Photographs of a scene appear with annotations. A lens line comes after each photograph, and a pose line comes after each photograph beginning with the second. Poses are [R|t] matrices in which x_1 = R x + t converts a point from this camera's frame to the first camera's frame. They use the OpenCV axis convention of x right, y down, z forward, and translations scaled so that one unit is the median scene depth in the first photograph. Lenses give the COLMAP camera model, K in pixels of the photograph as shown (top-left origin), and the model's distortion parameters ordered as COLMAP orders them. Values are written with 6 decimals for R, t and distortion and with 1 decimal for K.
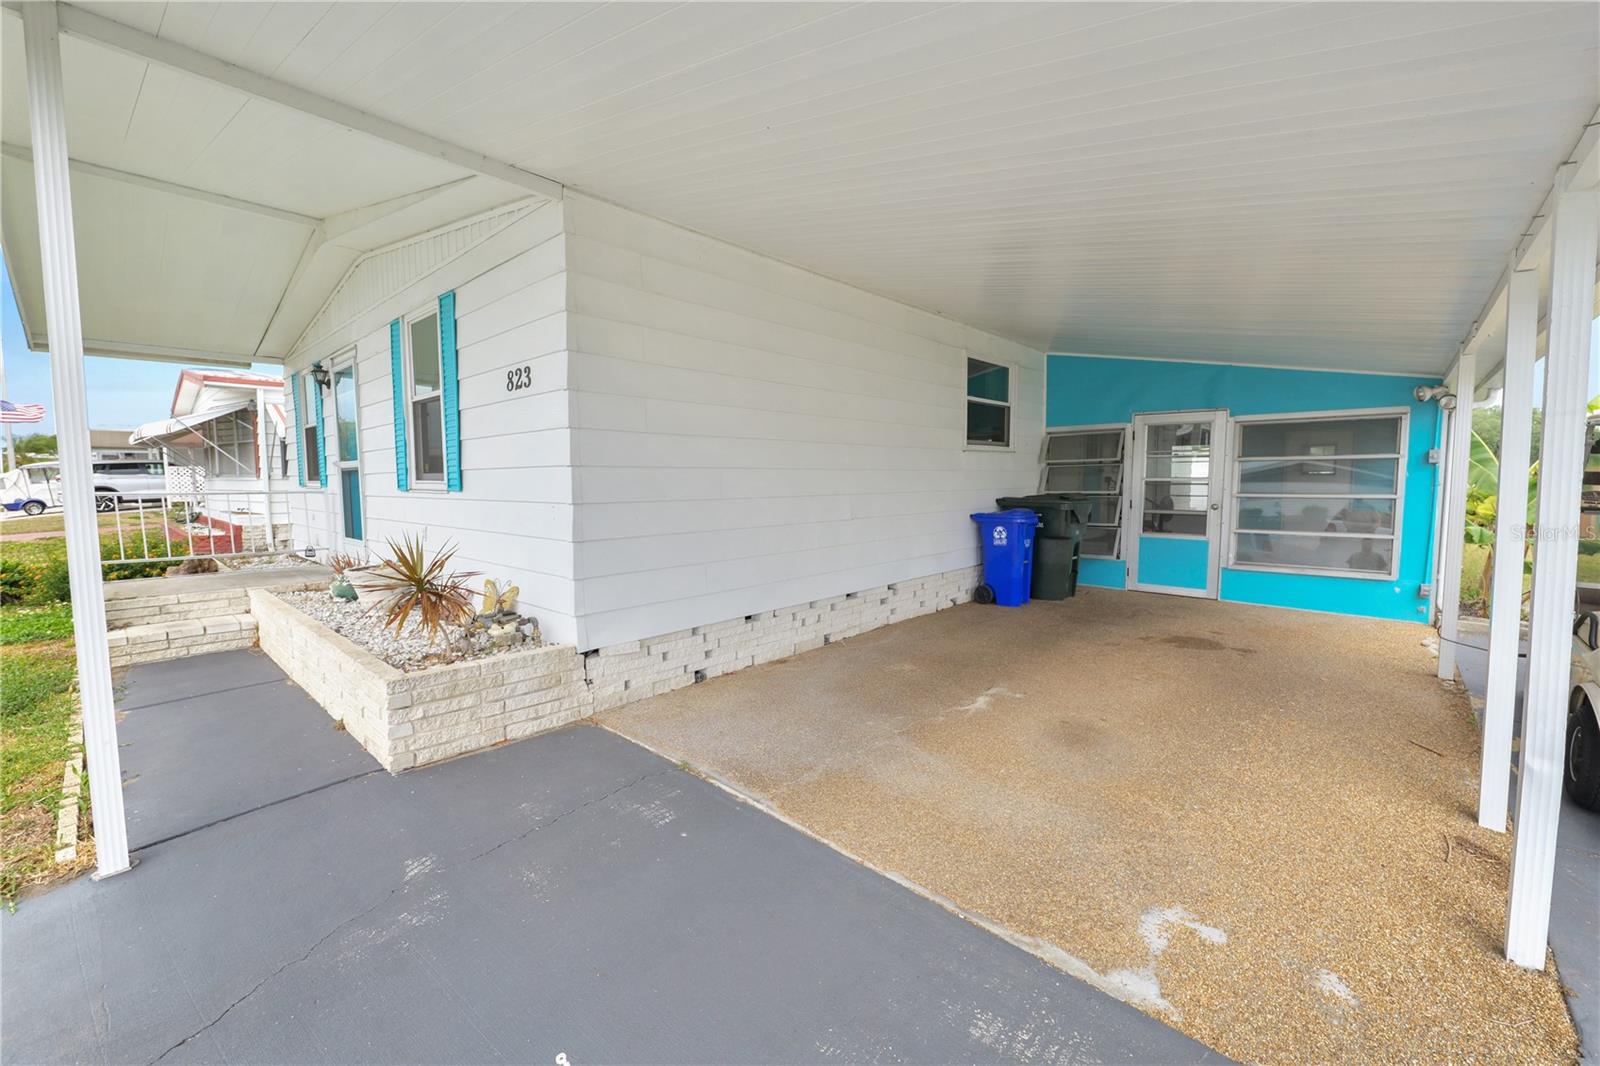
lens RADIAL K [[649.3, 0, 798.6], [0, 649.3, 530.5], [0, 0, 1]] dist [-0.012645, 0.000805]
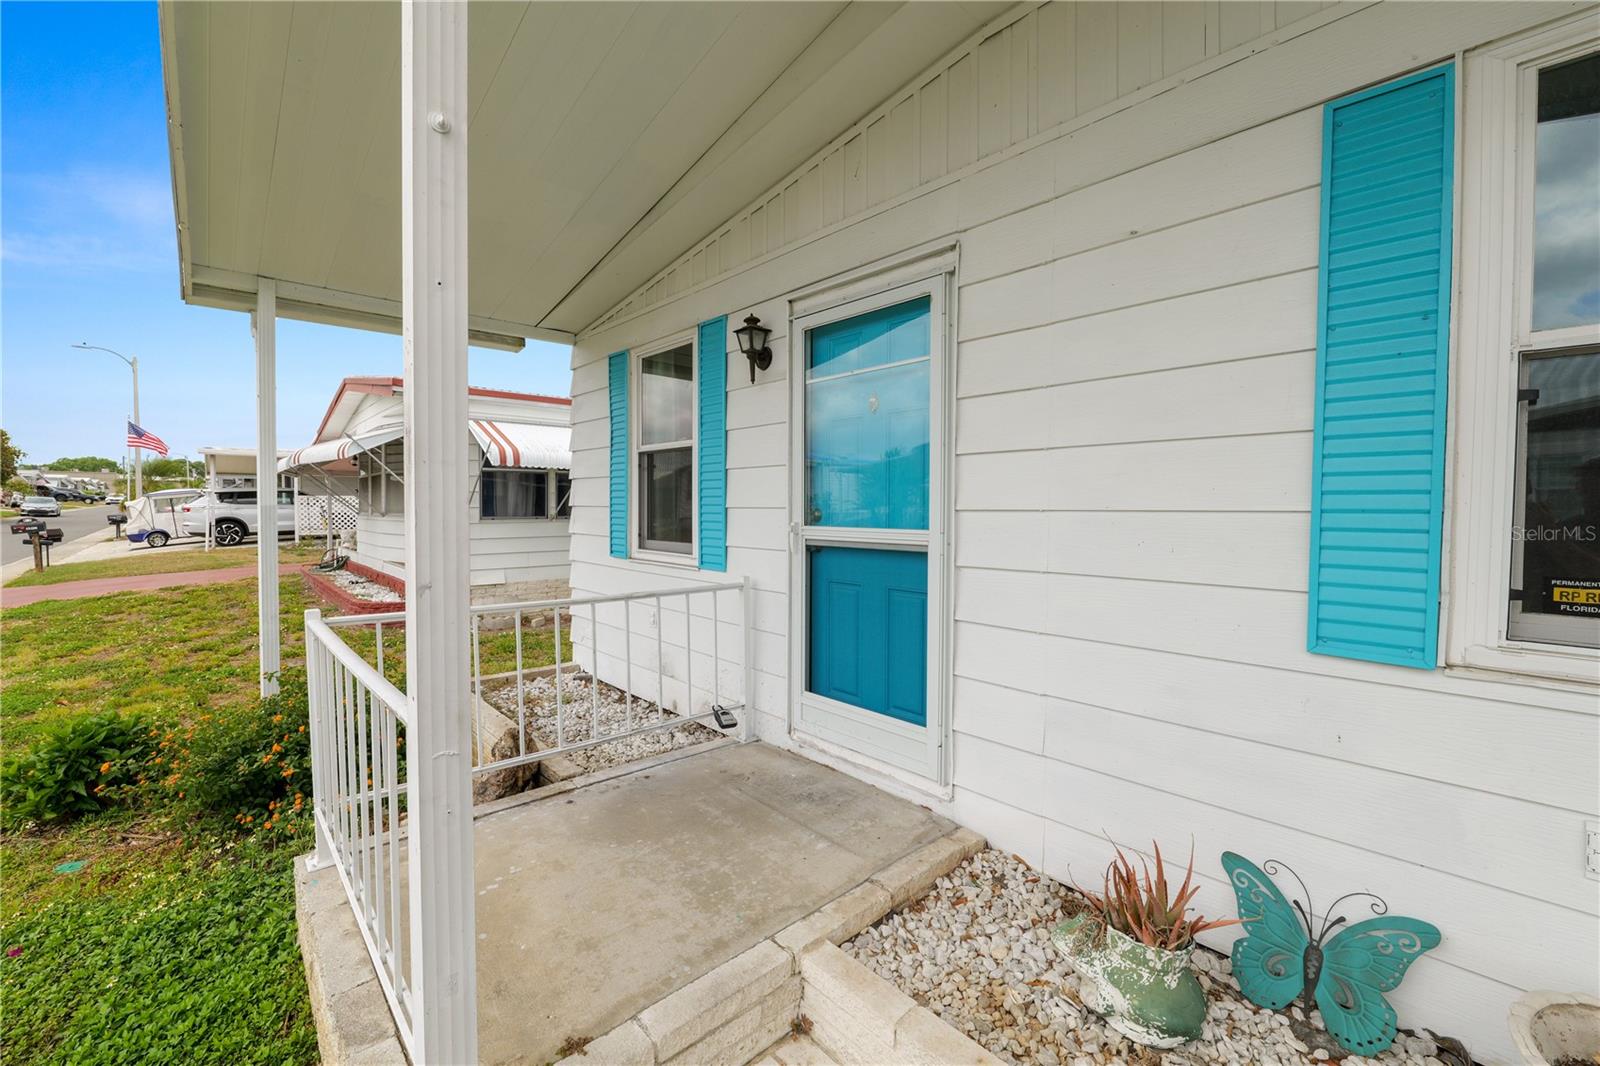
lens RADIAL K [[651.1, 0, 801.6], [0, 651.1, 531.9], [0, 0, 1]] dist [-0.013855, 0.000845]
pose [[0.996224, 0.011523, -0.086057, -0.579557], [-0.014786, 0.999192, -0.037378, -0.072871], [0.085557, 0.038509, 0.995589, 0.471299]]
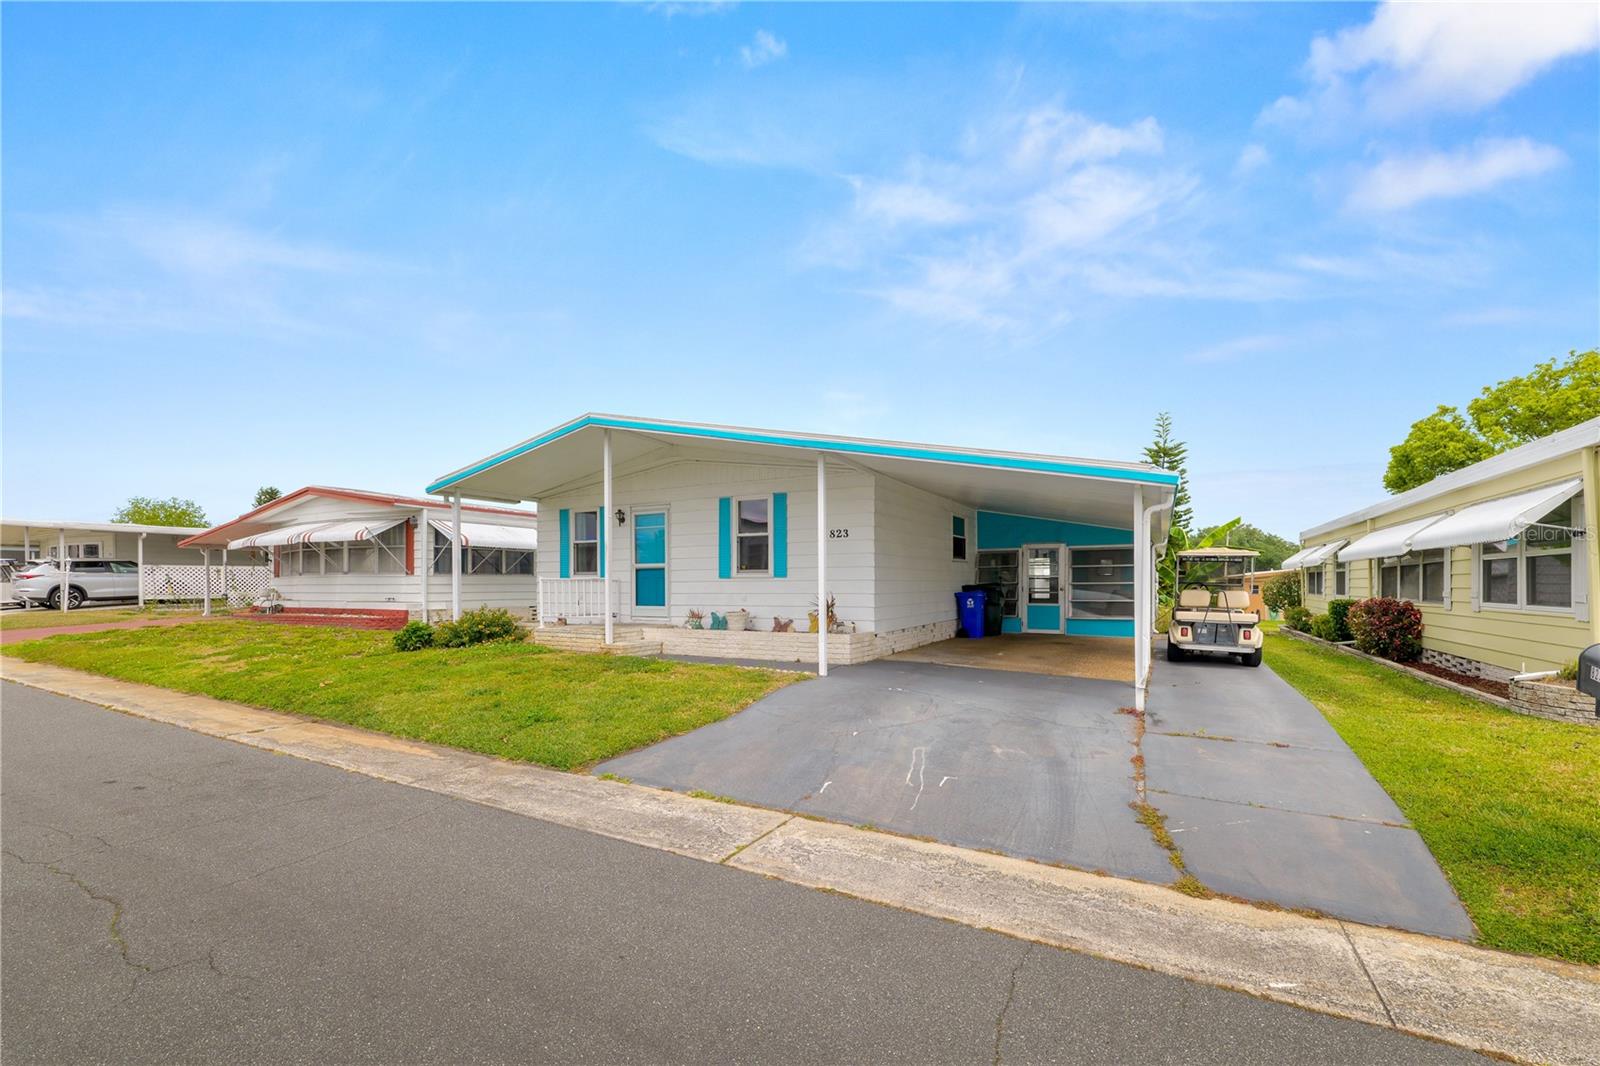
lens RADIAL K [[652.7, 0, 801.3], [0, 652.7, 587.0], [0, 0, 1]] dist [-0.000606, 0.000165]
pose [[0.970155, 0.000370, 0.242484, -0.604383], [0.017700, 0.997223, -0.072338, 0.083064], [-0.241837, 0.074471, 0.967455, -0.737083]]
